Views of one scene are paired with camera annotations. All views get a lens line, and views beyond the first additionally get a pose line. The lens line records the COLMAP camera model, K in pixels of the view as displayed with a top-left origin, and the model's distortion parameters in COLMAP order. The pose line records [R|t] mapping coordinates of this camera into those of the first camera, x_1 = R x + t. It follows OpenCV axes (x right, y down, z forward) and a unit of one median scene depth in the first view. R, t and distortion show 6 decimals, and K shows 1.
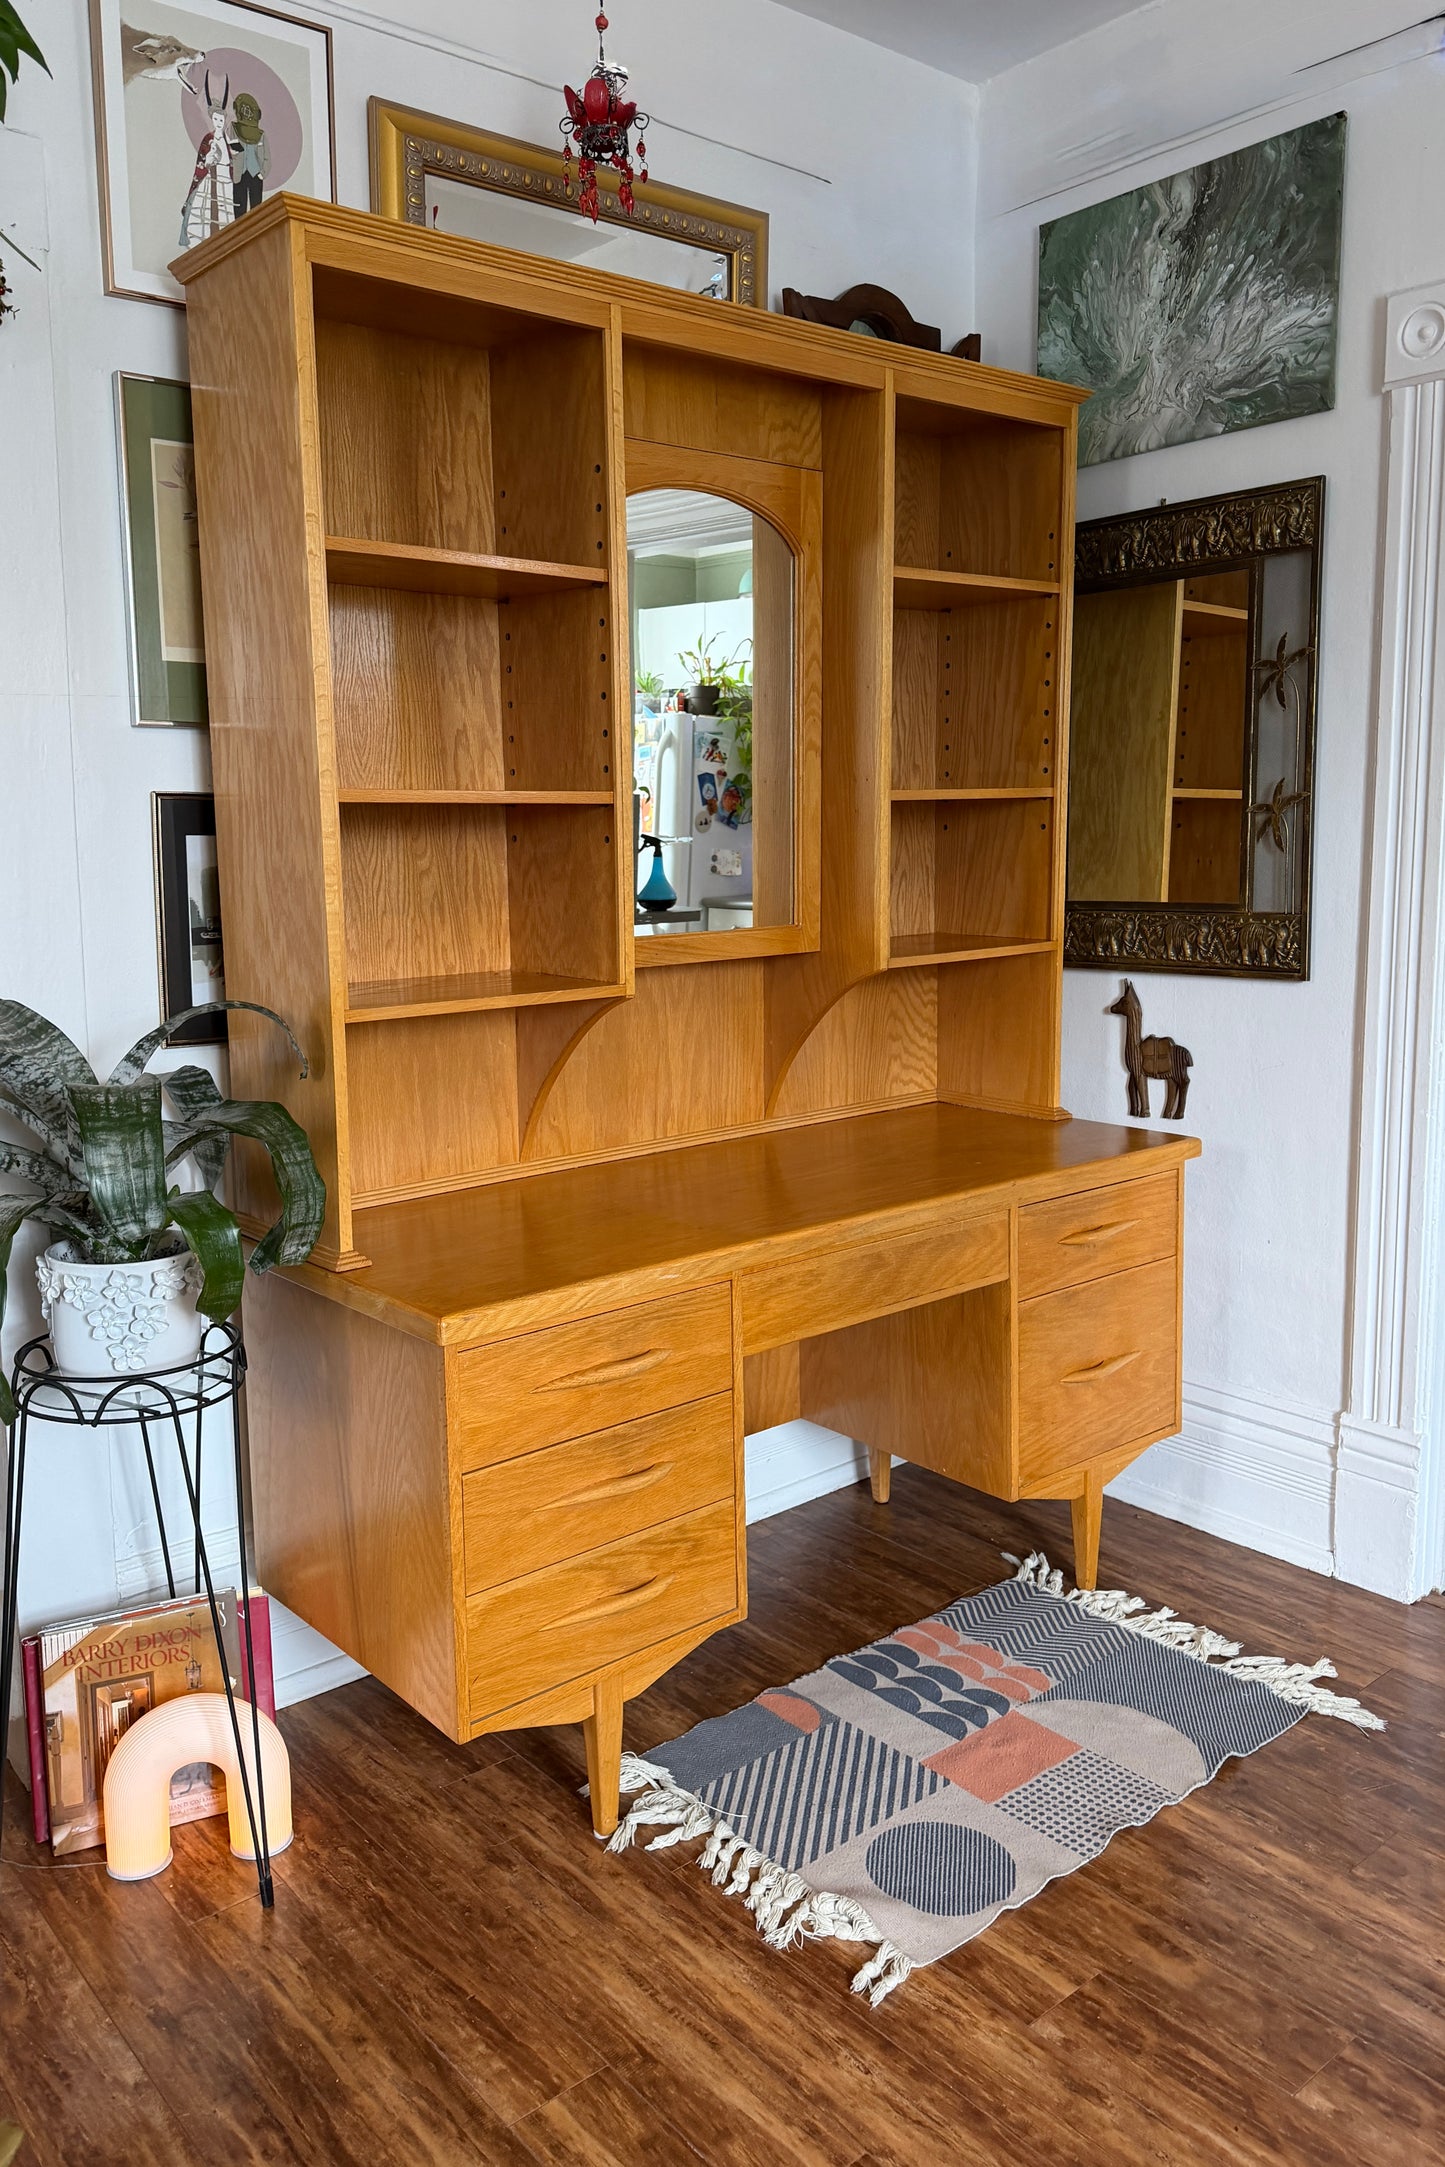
lens RADIAL K [[1589.4, 0, 734.3], [0, 1589.4, 1045.3], [0, 0, 1]] dist [0.069483, -0.085836]
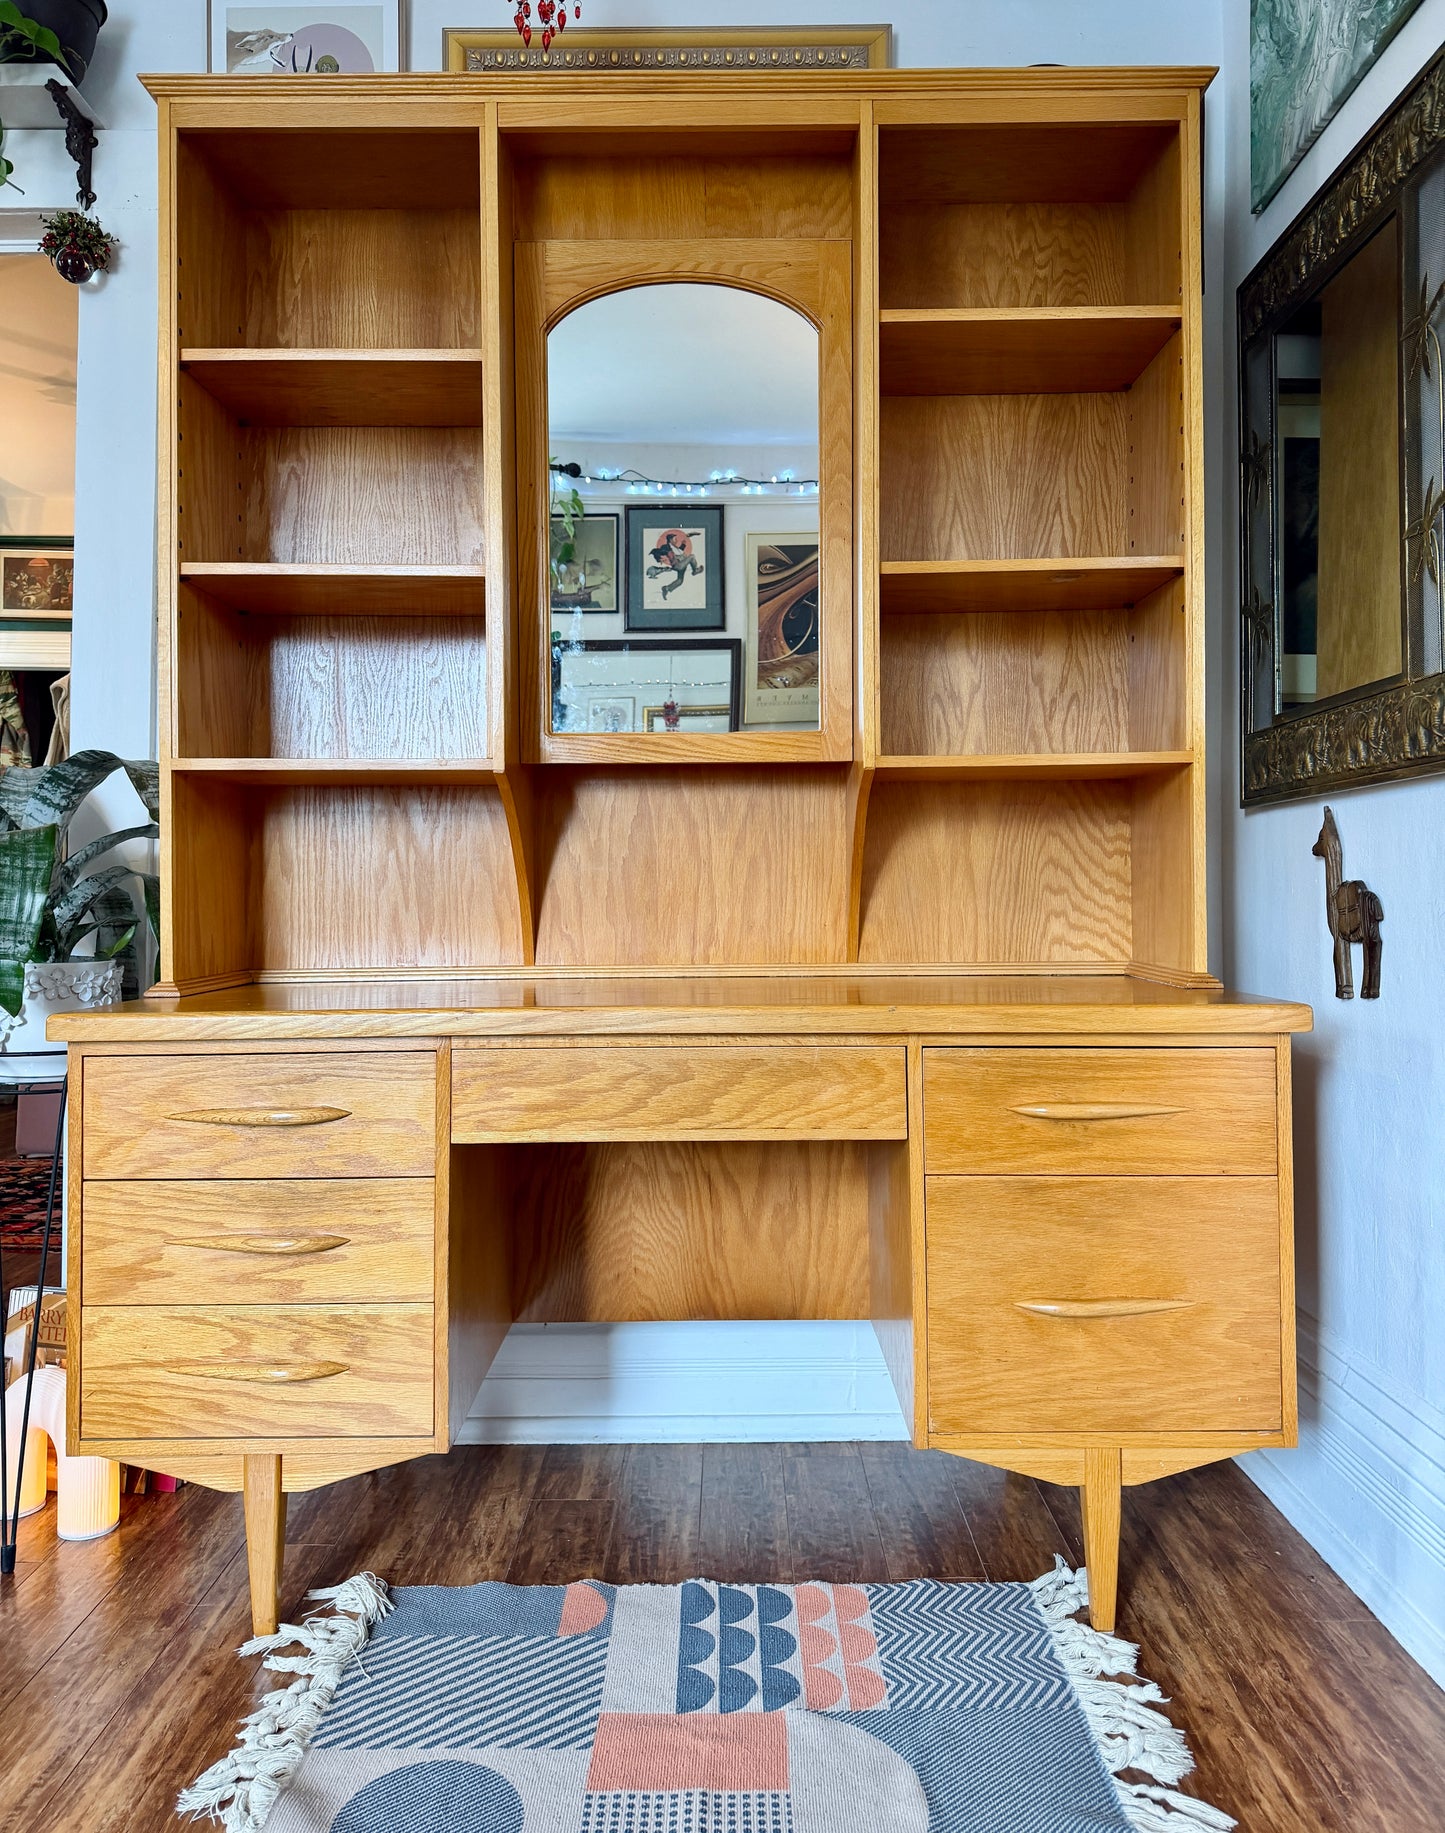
lens RADIAL K [[1368.6, 0, 741.3], [0, 1368.6, 865.1], [0, 0, 1]] dist [0.030314, -0.027651]
pose [[0.768828, -0.002295, -0.639451, 0.508716], [-0.093238, 0.988904, -0.115650, 0.094879], [0.632622, 0.148536, 0.760083, 0.405797]]
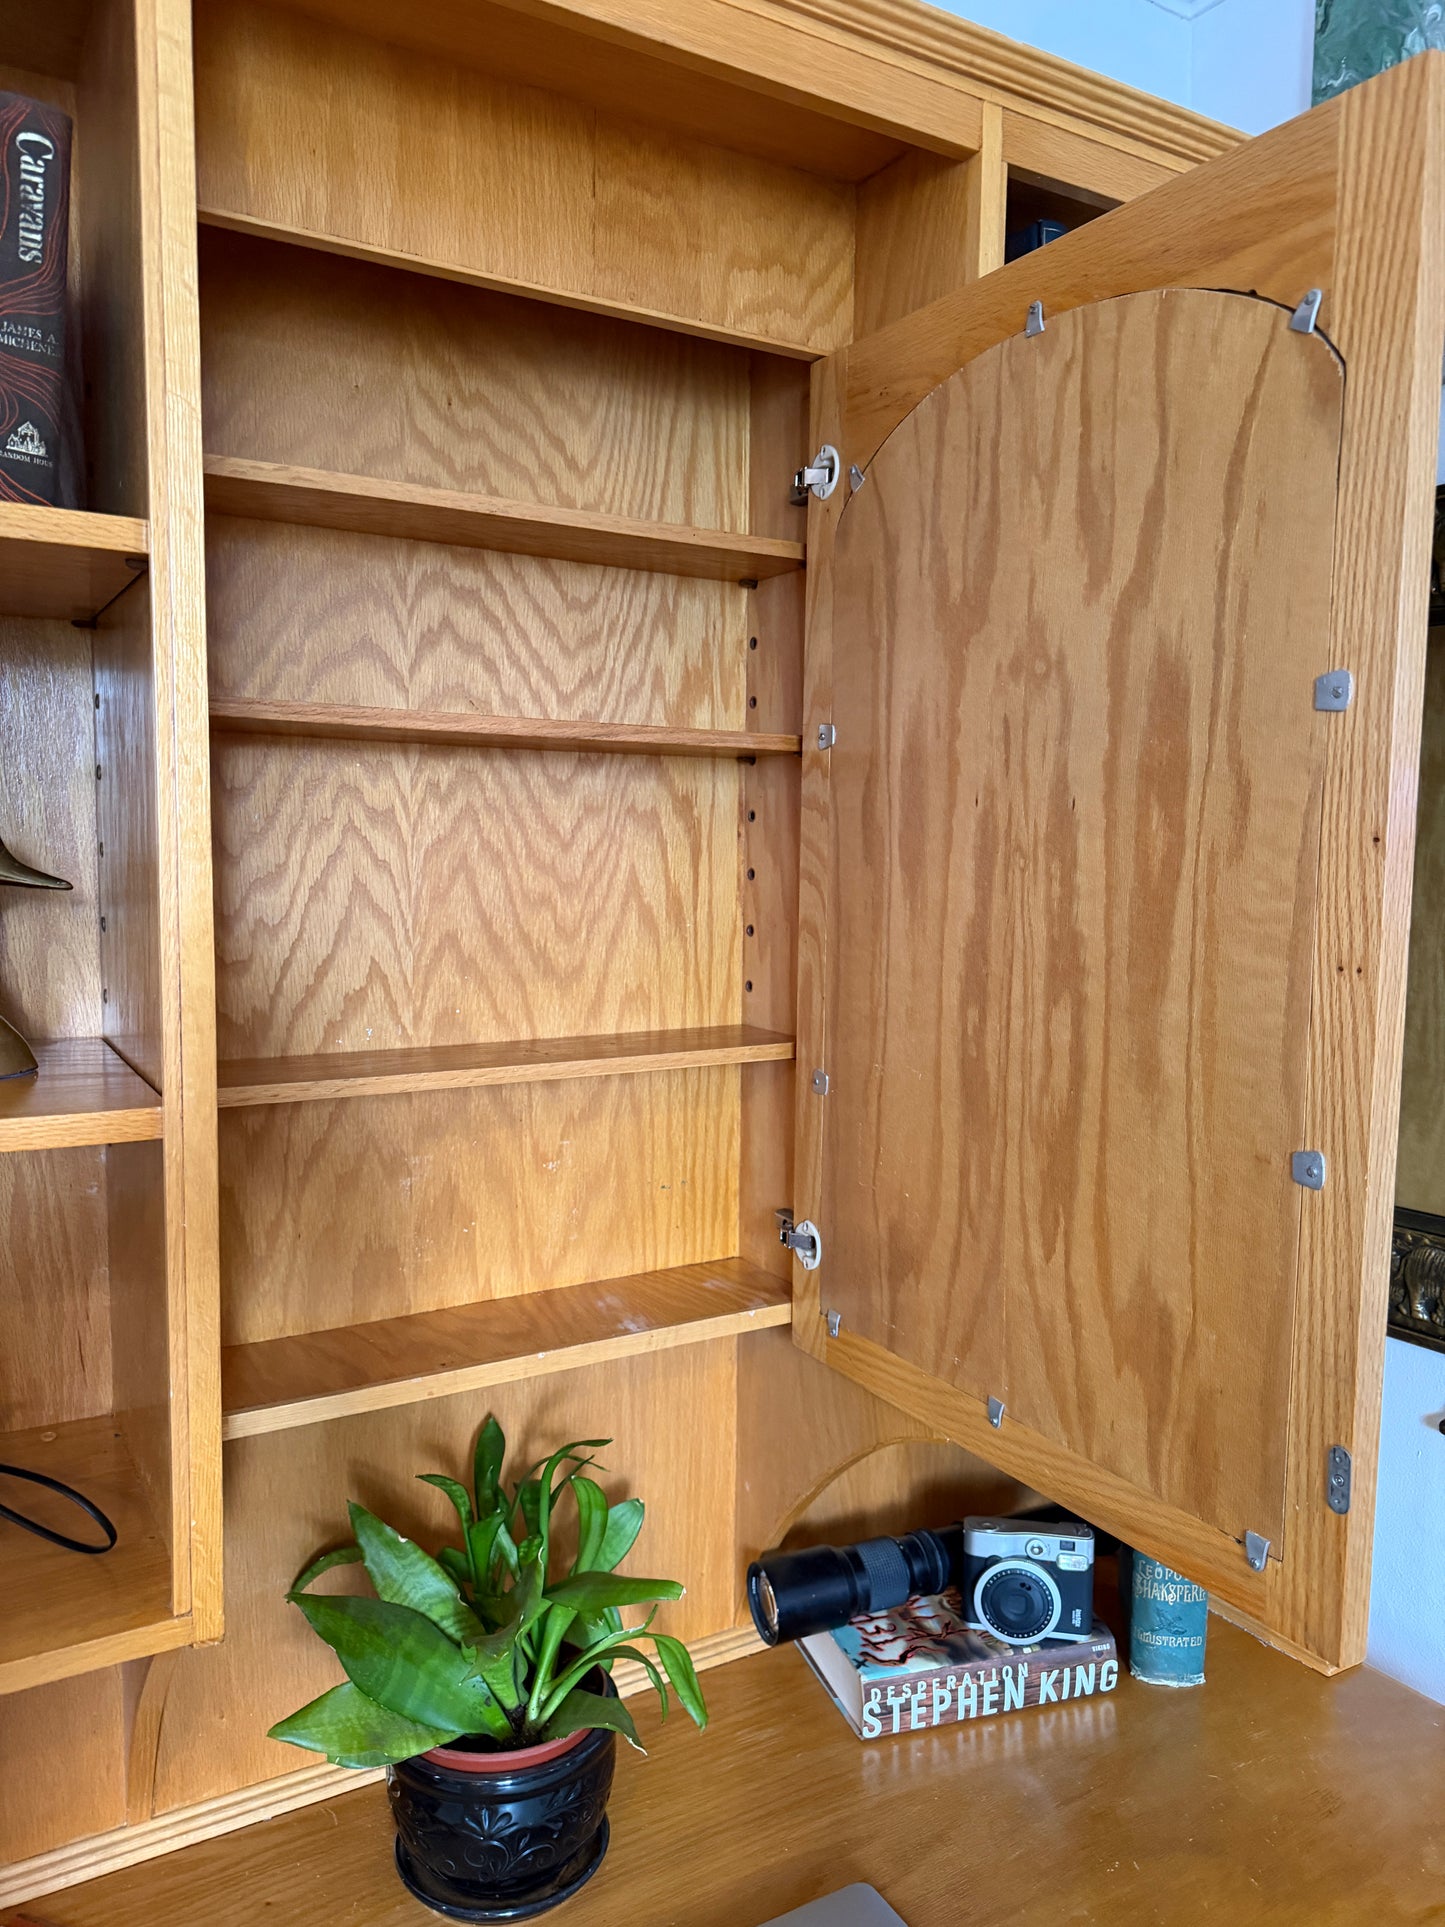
lens RADIAL K [[1361.3, 0, 712.5], [0, 1361.3, 965.2], [0, 0, 1]] dist [0.026254, -0.025961]
pose [[0.985573, 0.032500, -0.166099, 0.086160], [-0.042960, 0.997287, -0.059773, -0.153448], [0.163705, 0.066046, 0.984296, 0.601464]]
